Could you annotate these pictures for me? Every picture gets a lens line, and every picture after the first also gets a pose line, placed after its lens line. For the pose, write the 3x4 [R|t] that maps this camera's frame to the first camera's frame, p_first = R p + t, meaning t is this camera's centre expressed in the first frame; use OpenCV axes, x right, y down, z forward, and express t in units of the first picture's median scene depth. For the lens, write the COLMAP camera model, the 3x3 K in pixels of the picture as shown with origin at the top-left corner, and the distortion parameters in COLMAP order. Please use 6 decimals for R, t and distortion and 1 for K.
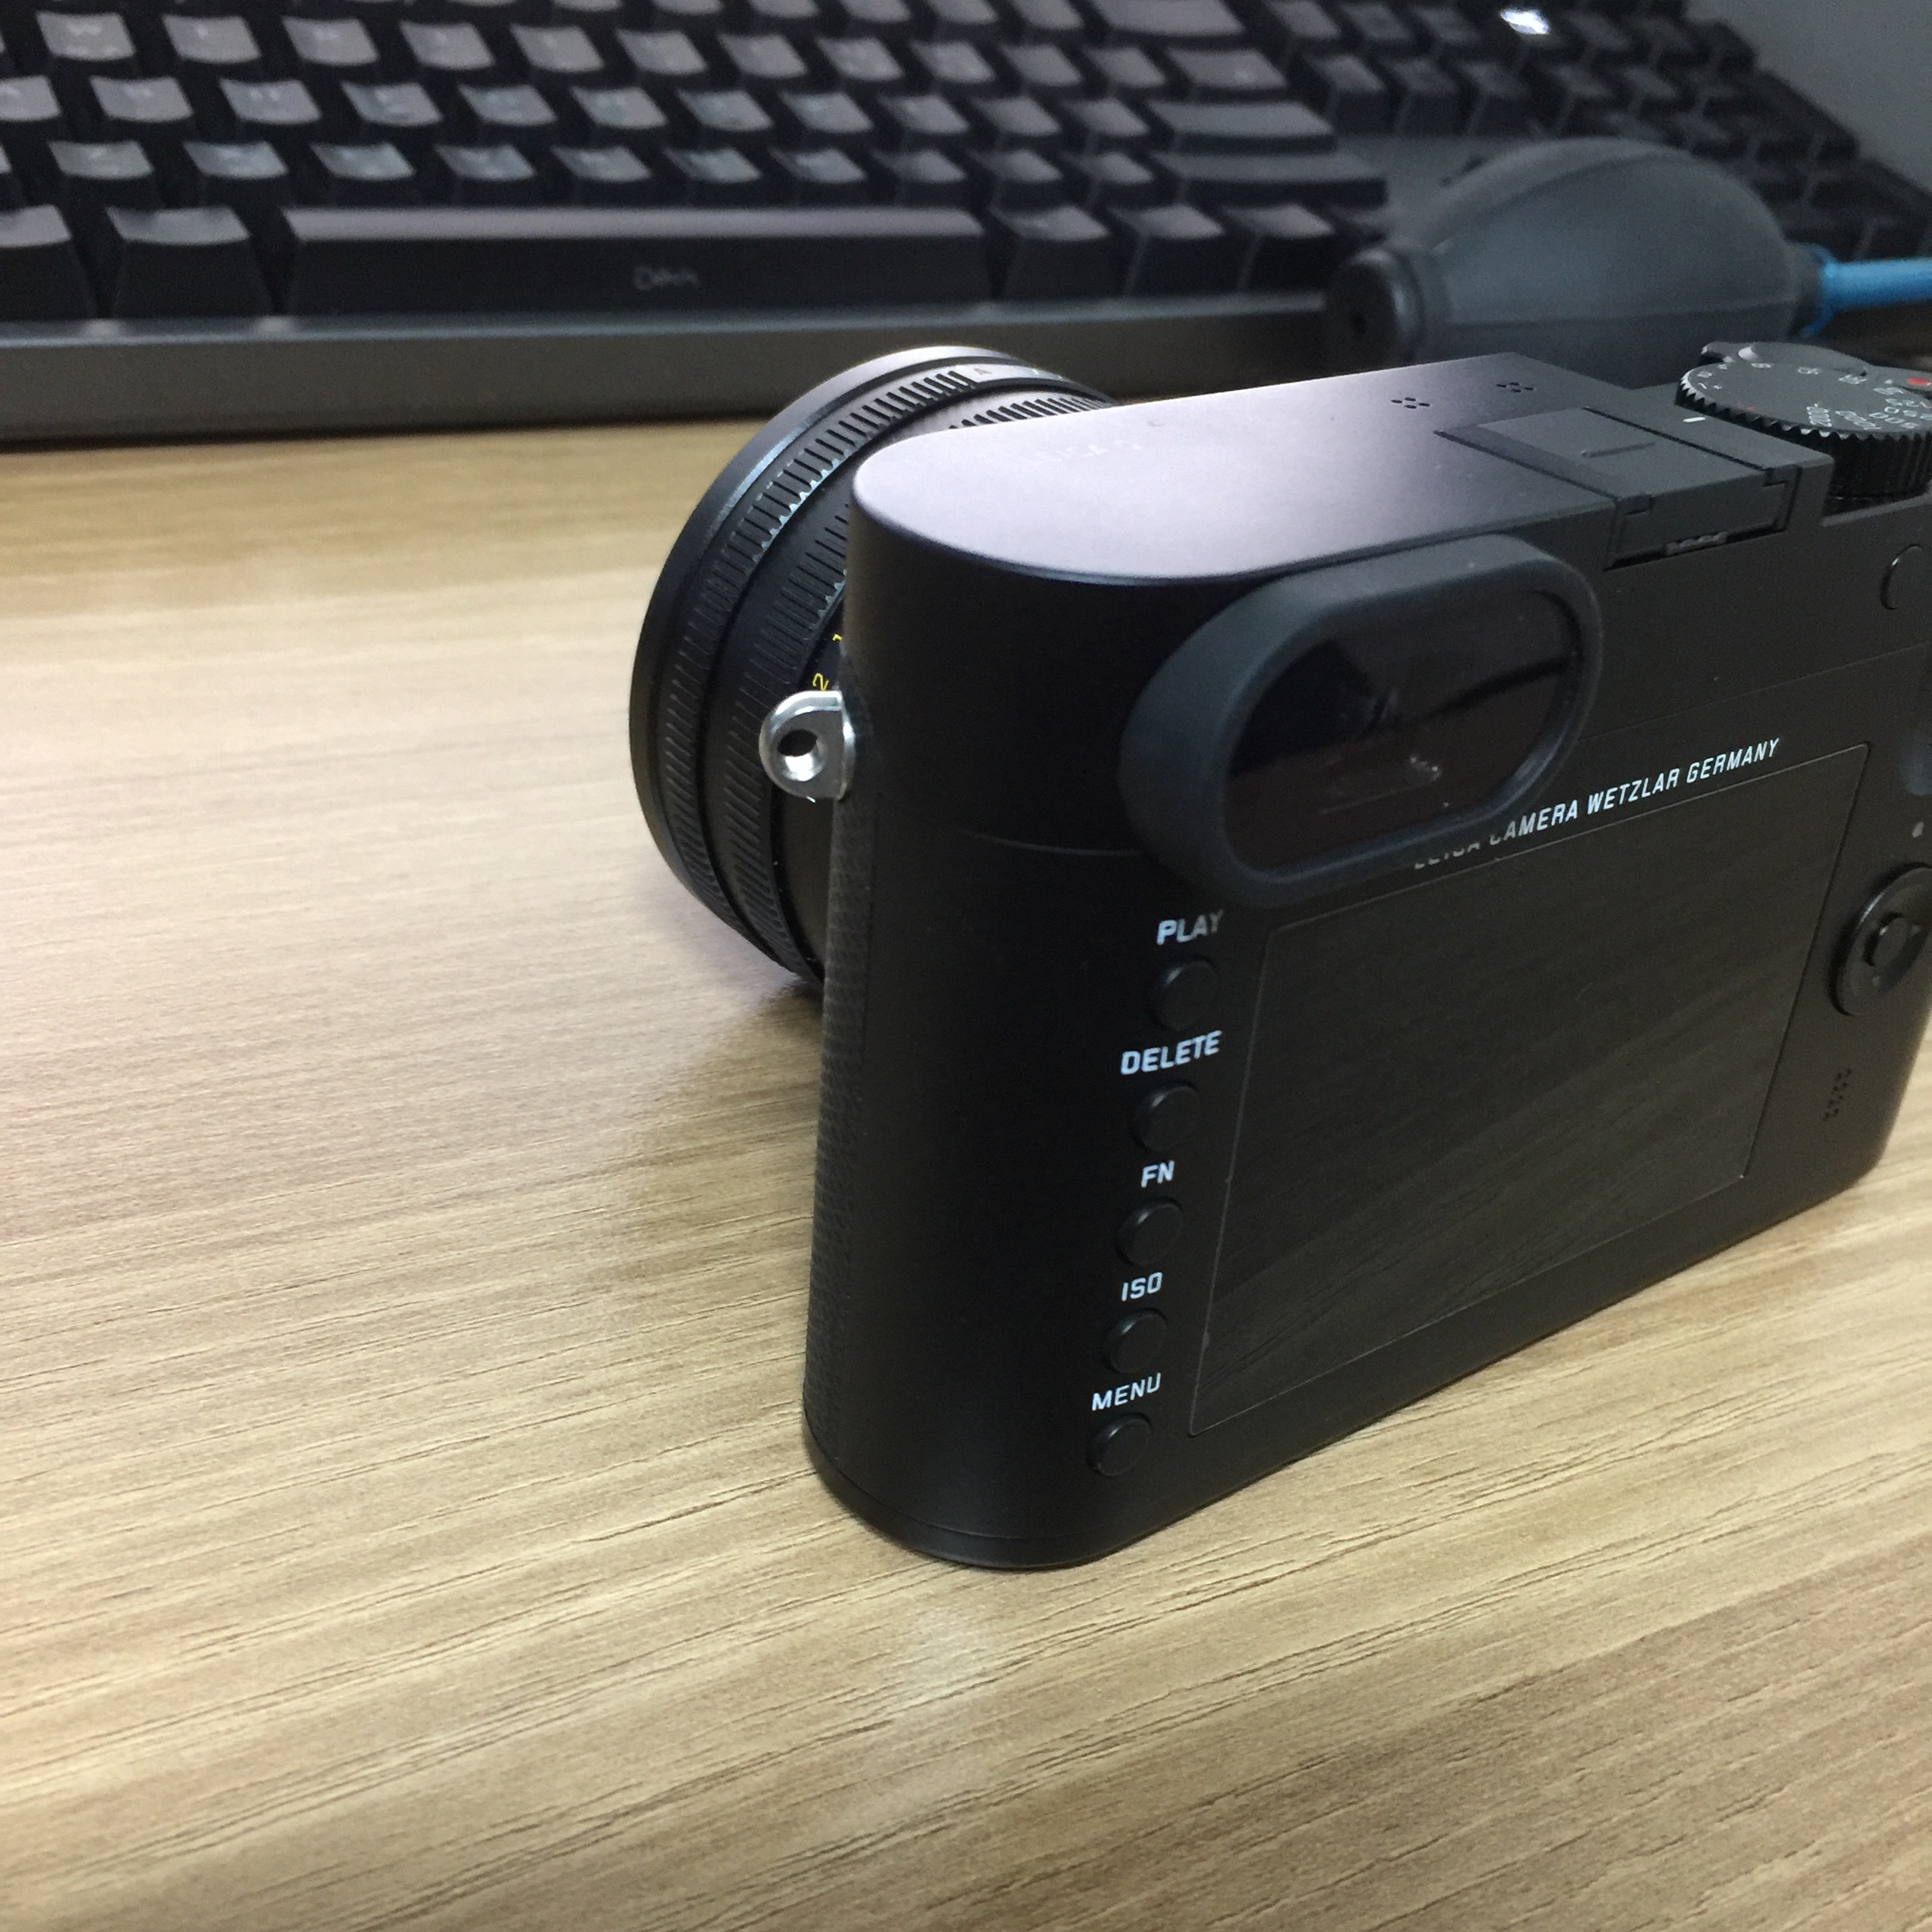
lens RADIAL K [[2265.1, 0, 966.0], [0, 2265.1, 966.0], [0, 0, 1]] dist [0.080589, -0.185119]
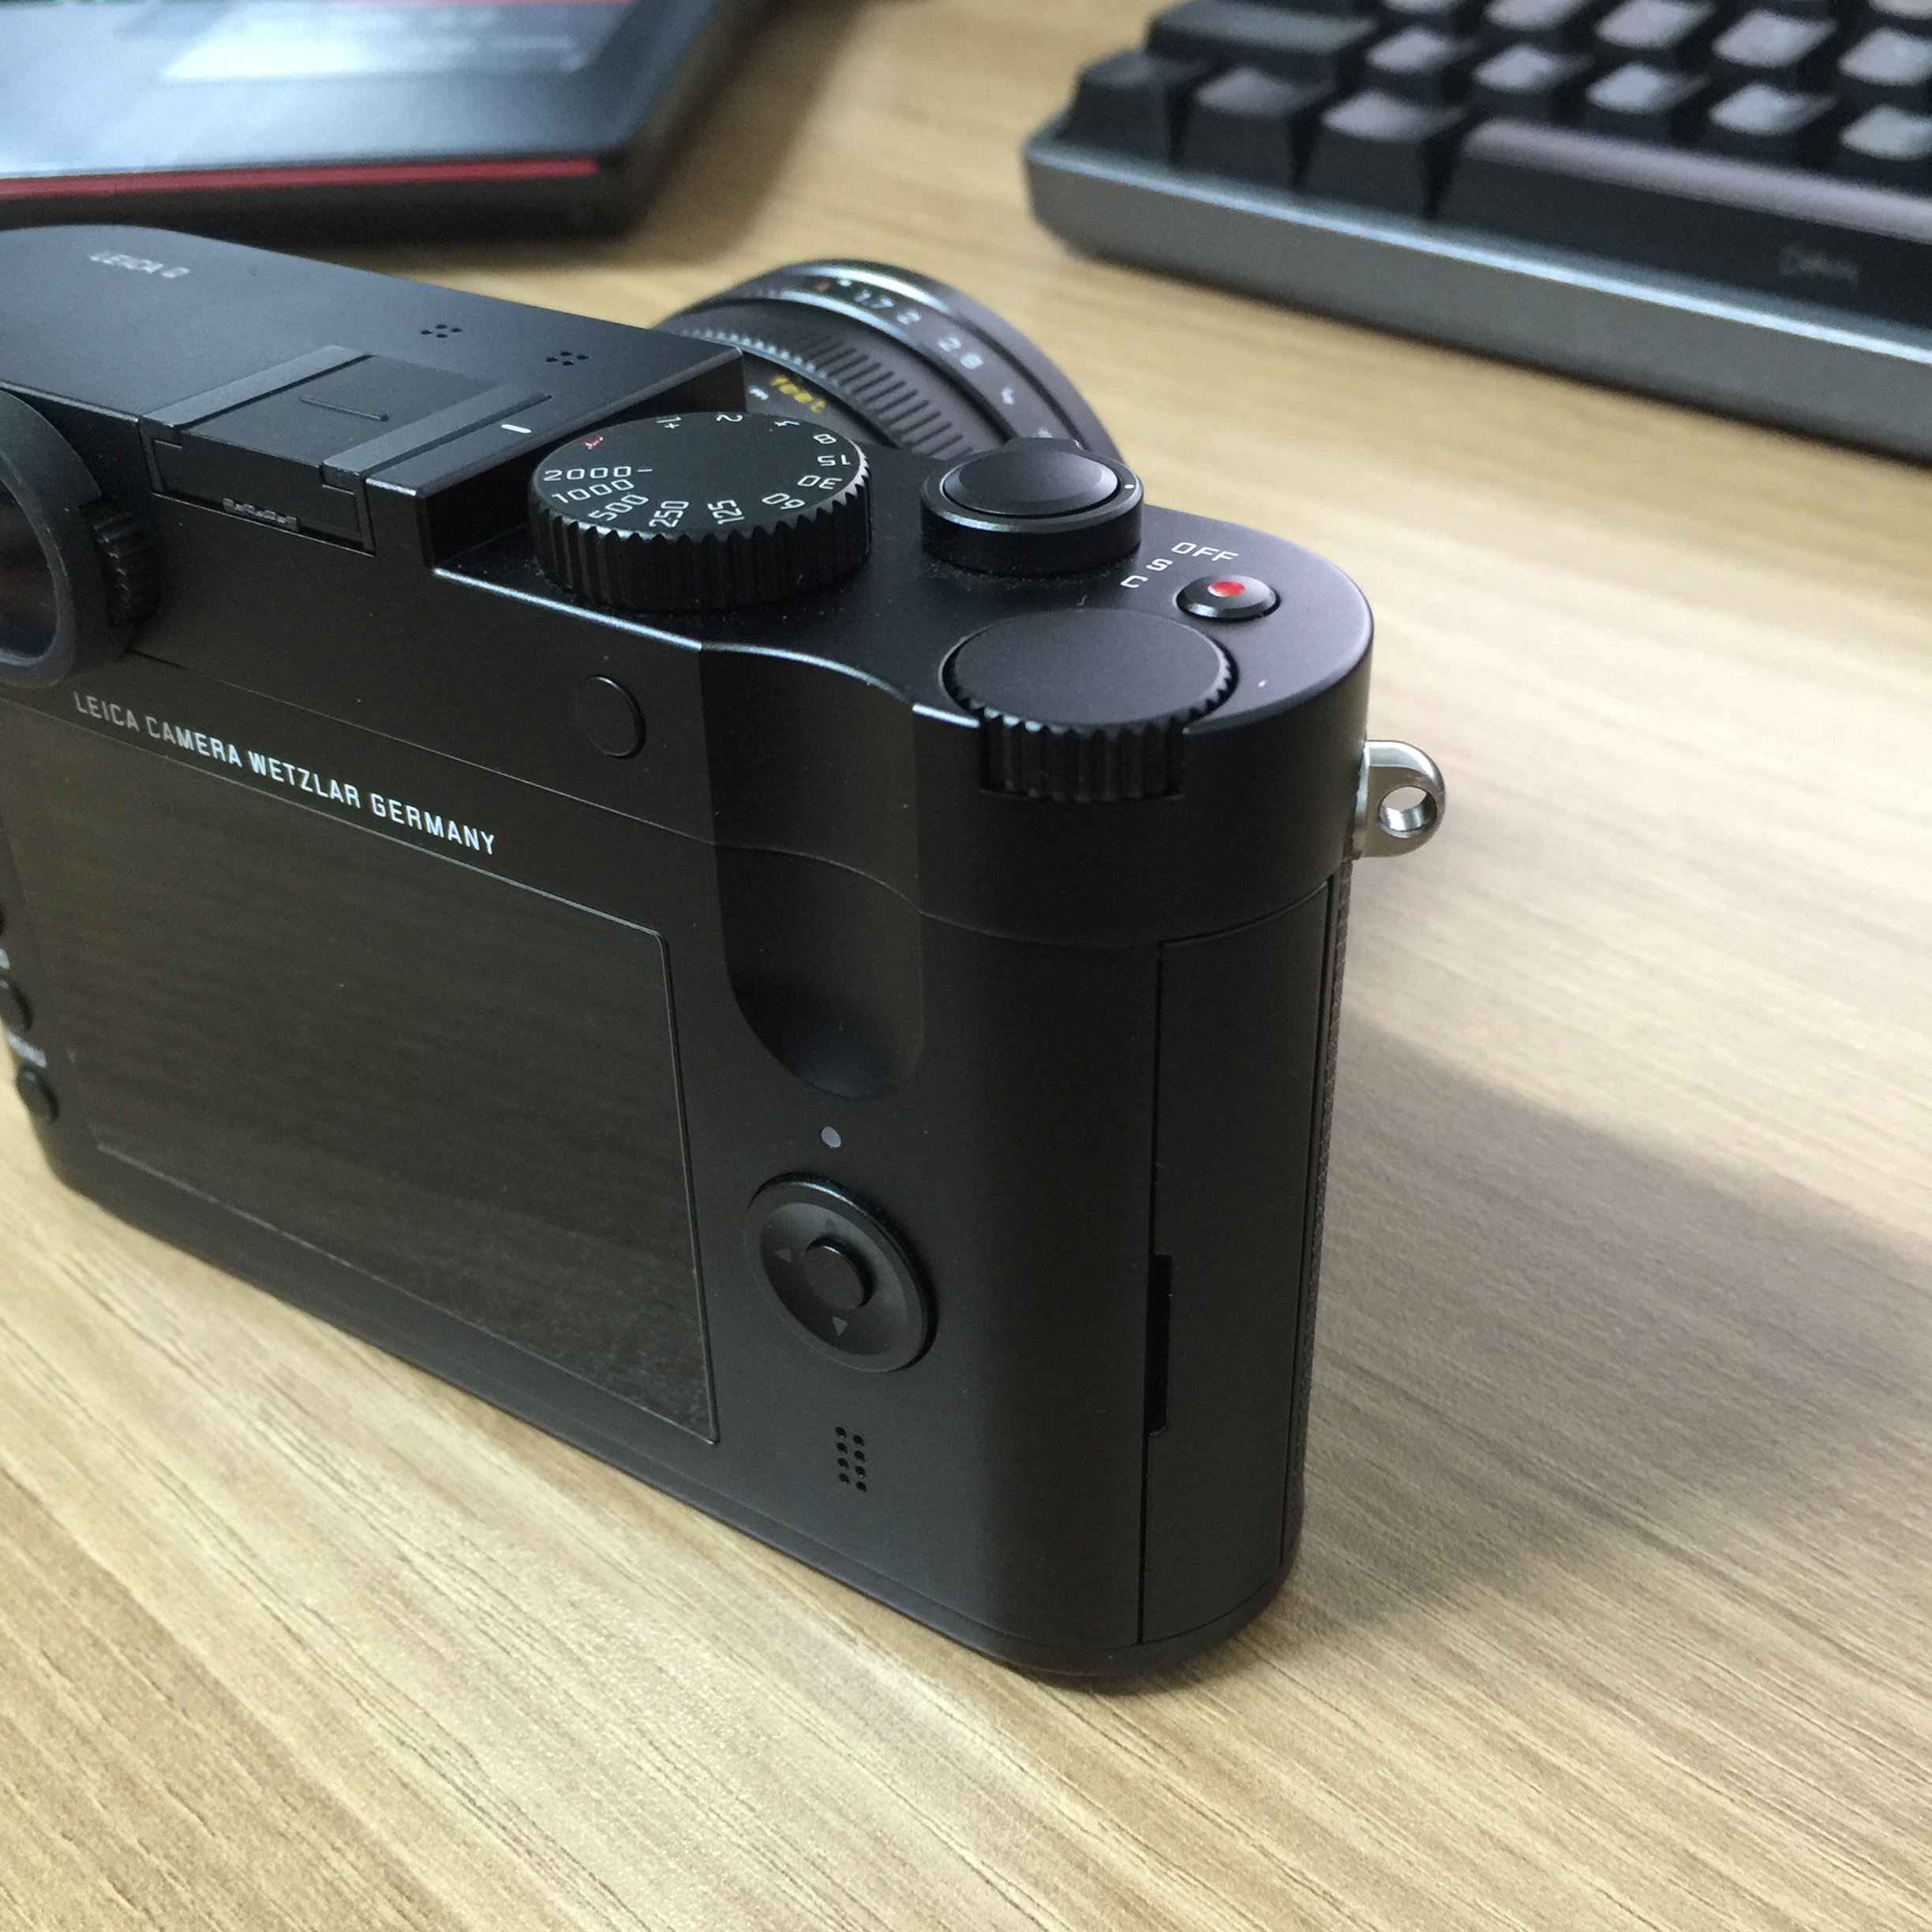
lens RADIAL K [[2289.6, 0, 966.0], [0, 2289.6, 966.0], [0, 0, 1]] dist [0.074693, -0.169439]
pose [[0.338230, 0.438531, -0.832641, 1.129382], [-0.418574, 0.862552, 0.284254, -0.367805], [0.842850, 0.252379, 0.475299, 0.767353]]
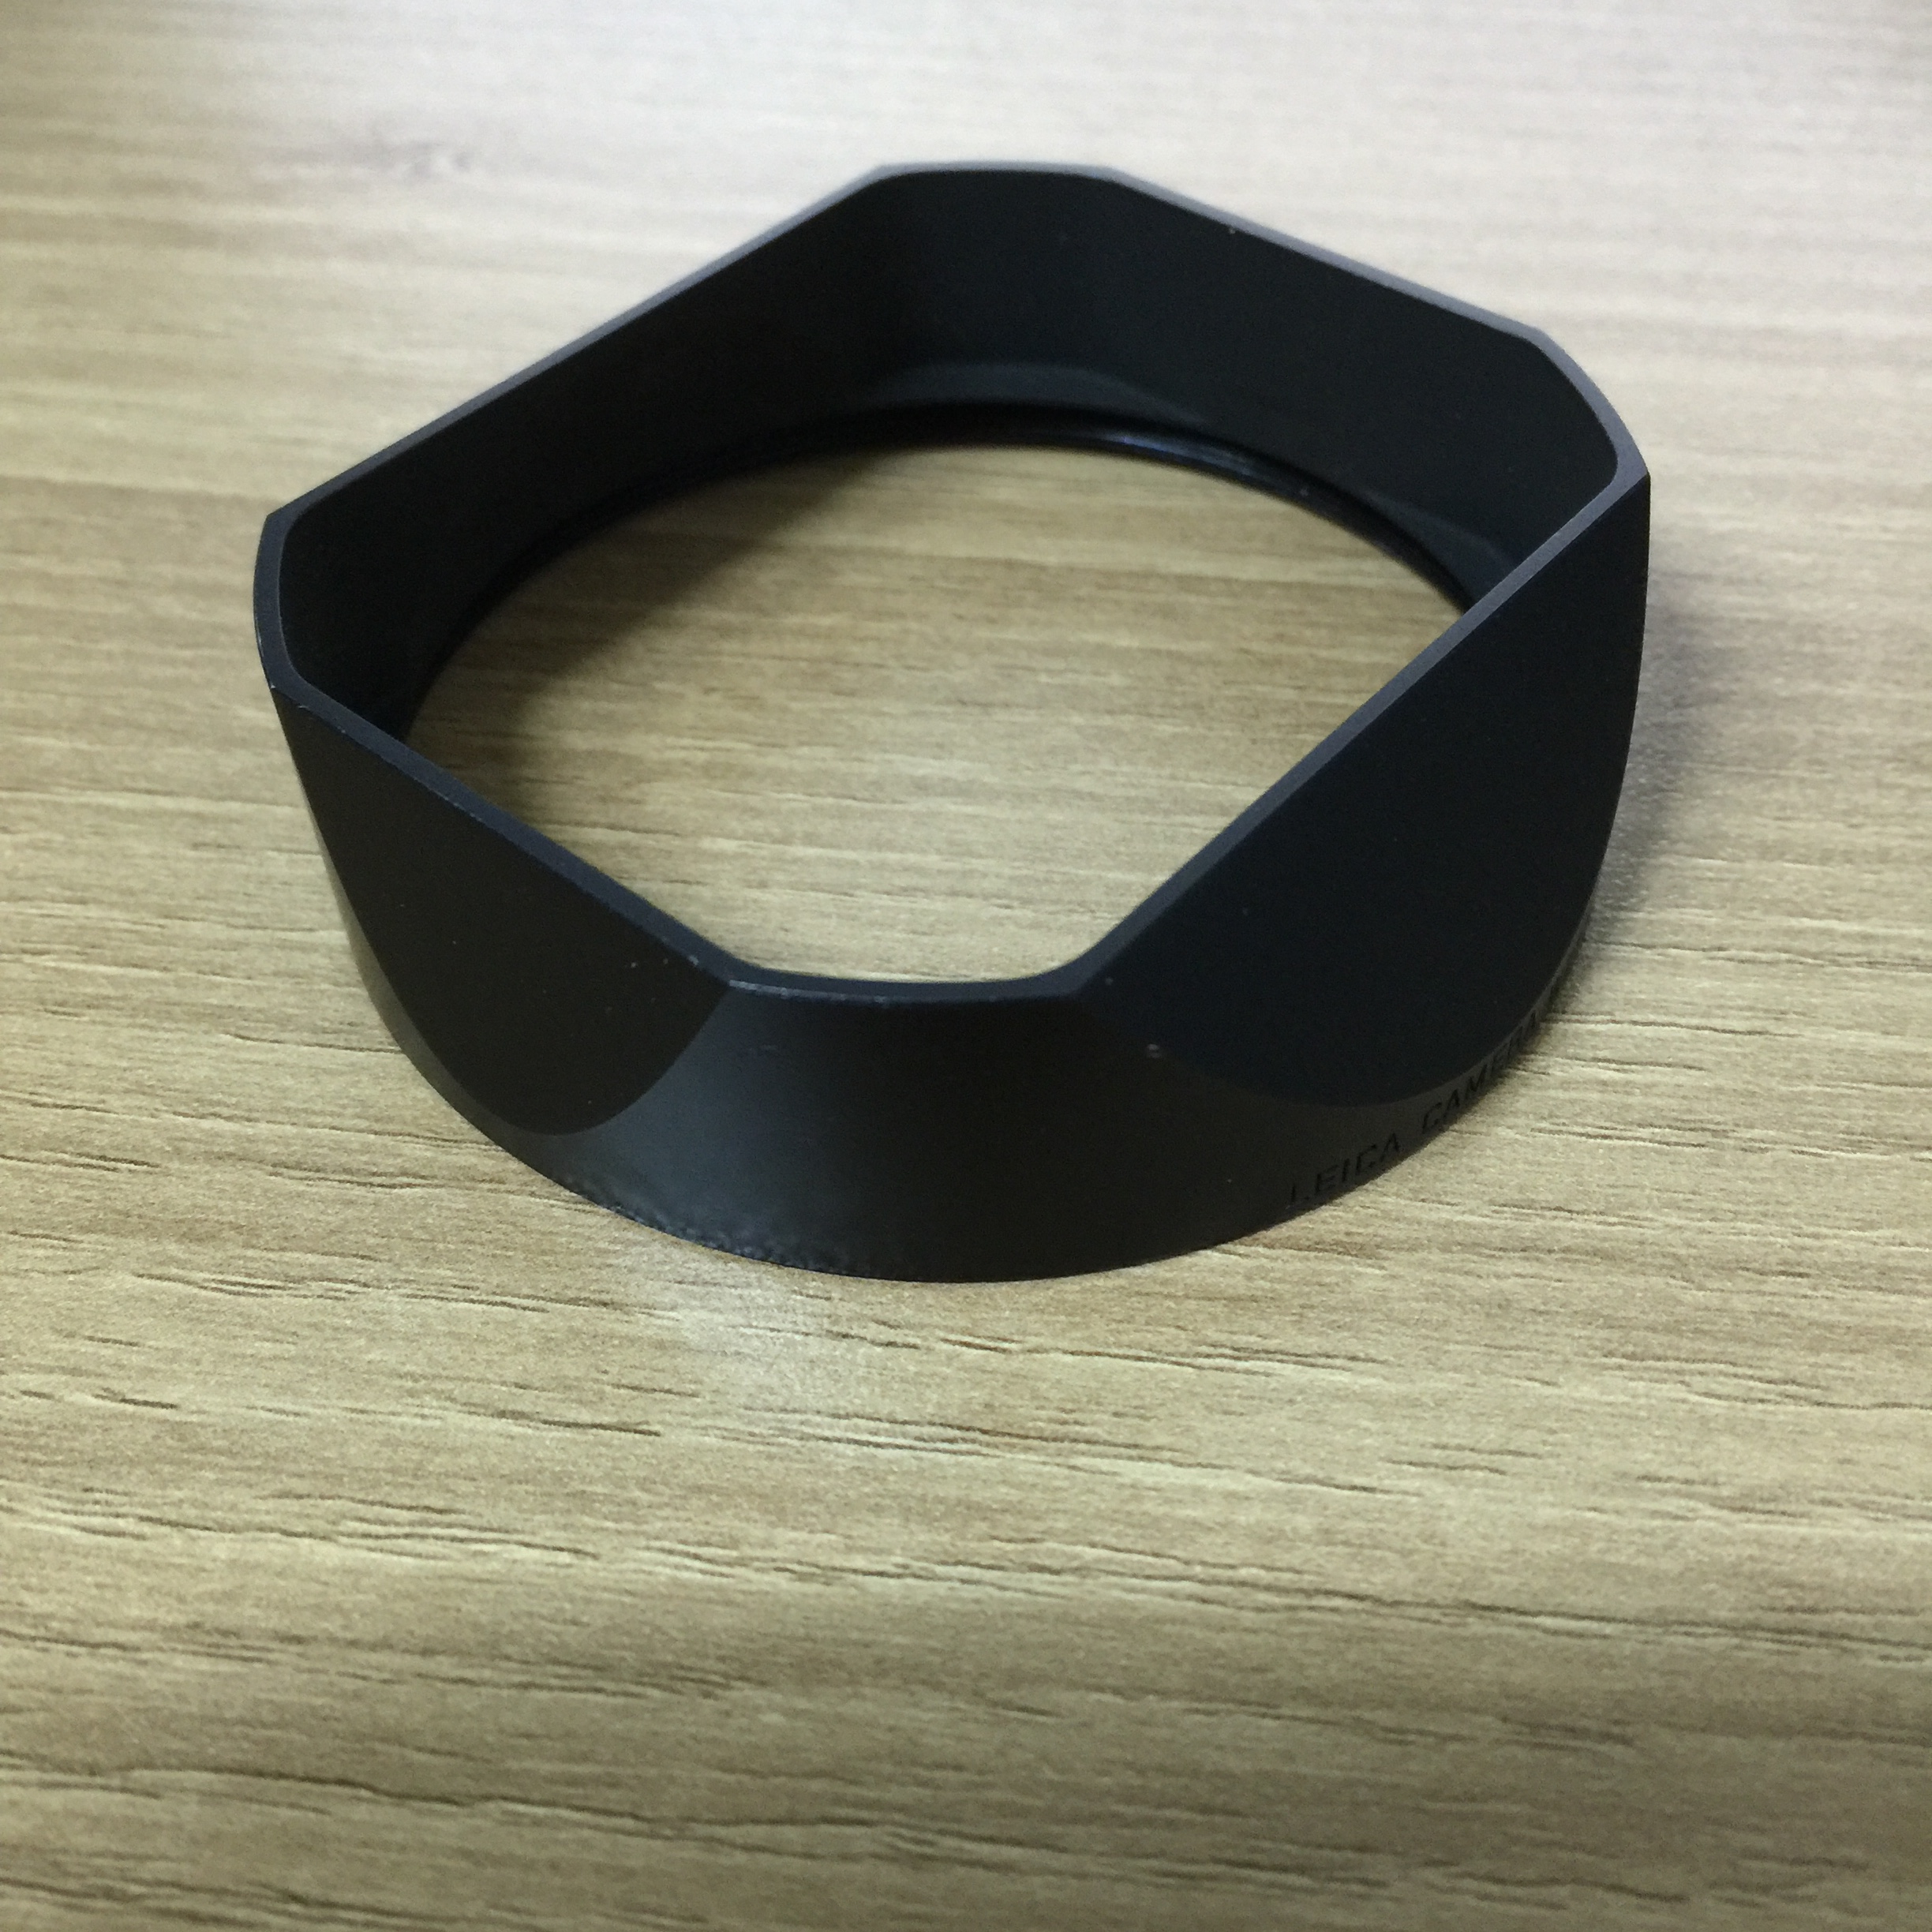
lens RADIAL K [[2289.6, 0, 966.0], [0, 2289.6, 966.0], [0, 0, 1]] dist [0.074693, -0.169439]
pose [[0.794940, 0.324201, -0.512800, 1.008863], [-0.219960, 0.941750, 0.254410, 0.178614], [0.565410, -0.089445, 0.819946, 0.523753]]
